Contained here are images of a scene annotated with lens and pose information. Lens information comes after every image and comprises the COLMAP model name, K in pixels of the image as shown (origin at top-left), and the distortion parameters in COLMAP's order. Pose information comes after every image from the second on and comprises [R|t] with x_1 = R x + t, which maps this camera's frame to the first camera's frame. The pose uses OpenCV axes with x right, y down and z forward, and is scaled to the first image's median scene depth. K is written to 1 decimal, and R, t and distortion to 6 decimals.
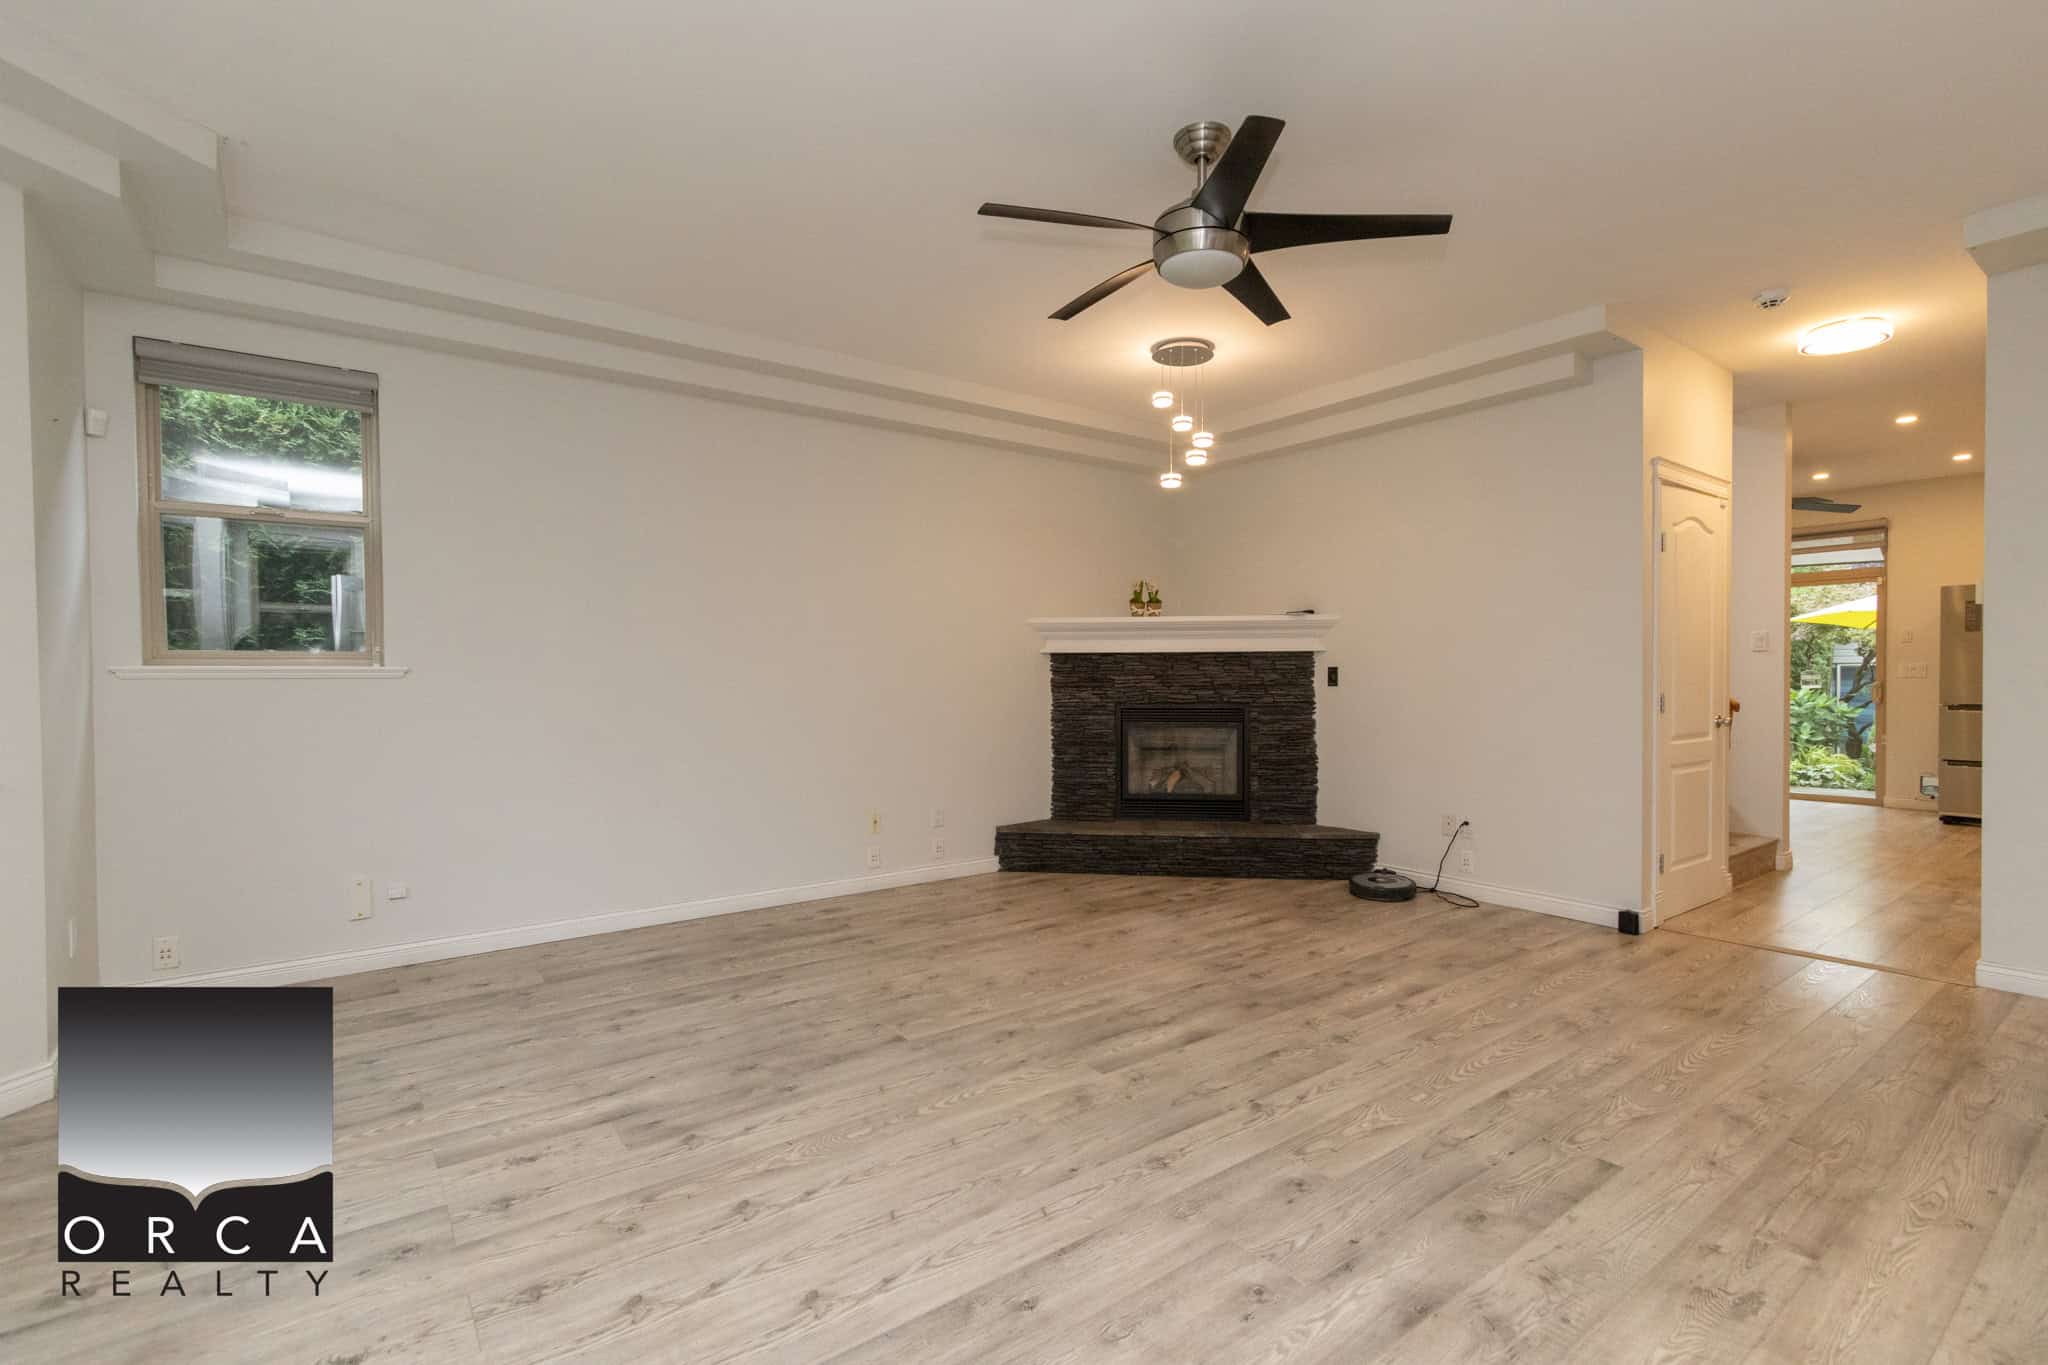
lens RADIAL K [[939.6, 0, 1030.9], [0, 939.6, 685.1], [0, 0, 1]] dist [0.002151, -0.002007]
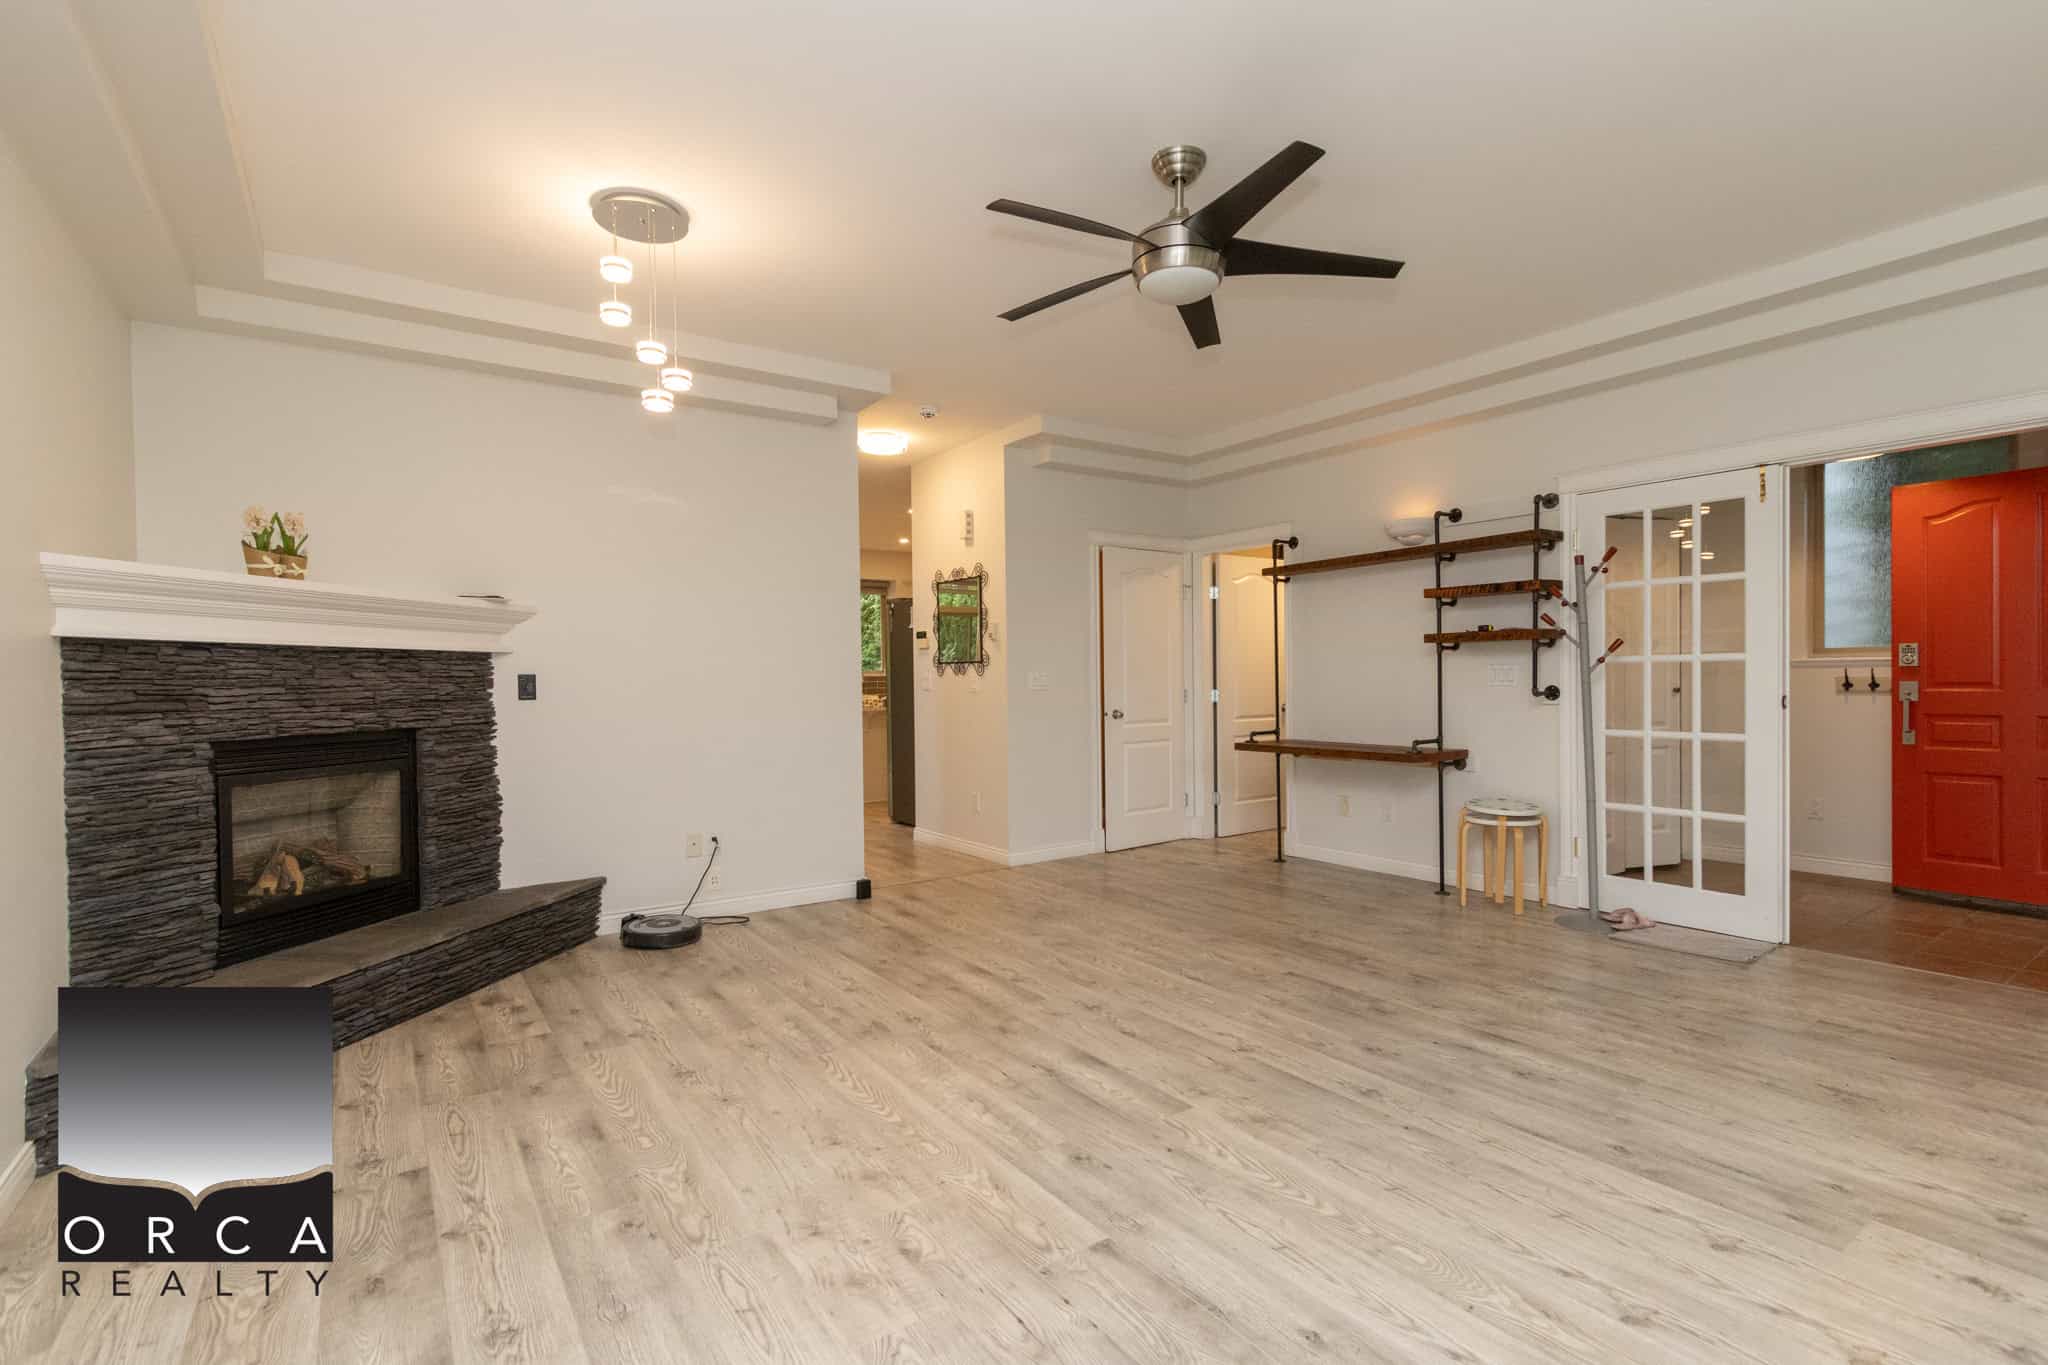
lens RADIAL K [[947.1, 0, 1053.5], [0, 947.1, 687.9], [0, 0, 1]] dist [0.001362, -0.000165]
pose [[0.023191, -0.005443, 0.999716, -0.453498], [0.021329, 0.999760, 0.004949, -0.003274], [-0.999504, 0.021209, 0.023301, 0.587700]]
